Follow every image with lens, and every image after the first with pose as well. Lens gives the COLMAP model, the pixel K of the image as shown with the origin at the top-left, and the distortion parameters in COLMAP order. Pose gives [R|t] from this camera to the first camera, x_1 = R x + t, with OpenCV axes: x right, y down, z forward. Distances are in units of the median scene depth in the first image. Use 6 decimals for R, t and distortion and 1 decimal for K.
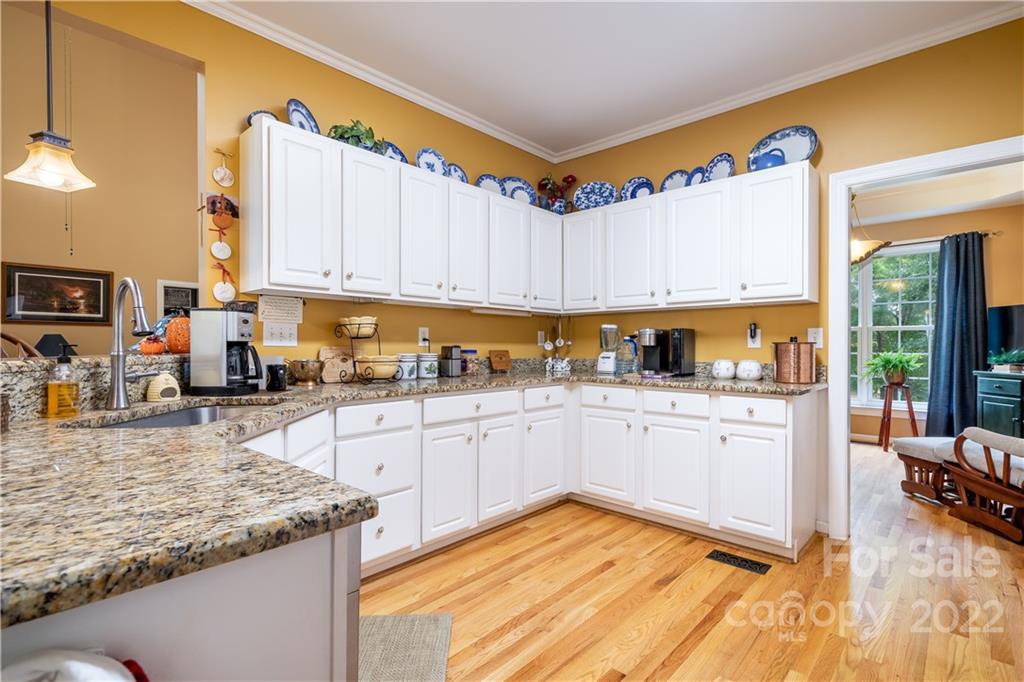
lens RADIAL K [[496.7, 0, 516.2], [0, 496.7, 343.8], [0, 0, 1]] dist [0.007049, 0.000201]
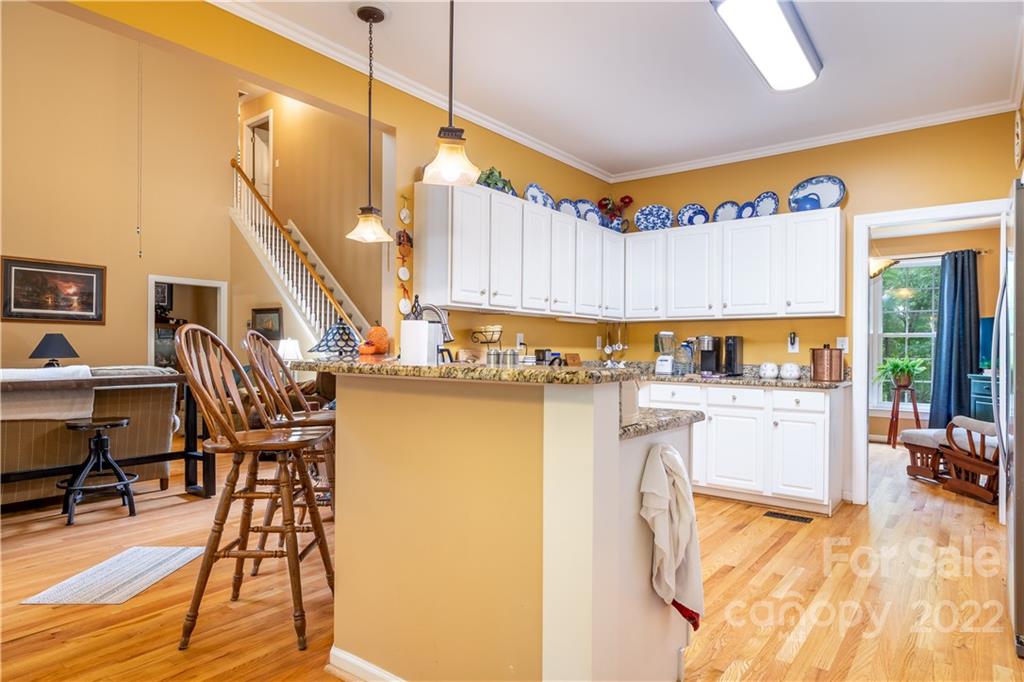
lens RADIAL K [[612.4, 0, 508.6], [0, 612.4, 342.4], [0, 0, 1]] dist [0.001499, -0.000826]
pose [[0.996865, 0.007745, 0.078739, -0.320780], [-0.007279, 0.999954, -0.006198, -0.002765], [-0.078783, 0.005605, 0.996876, -0.420427]]
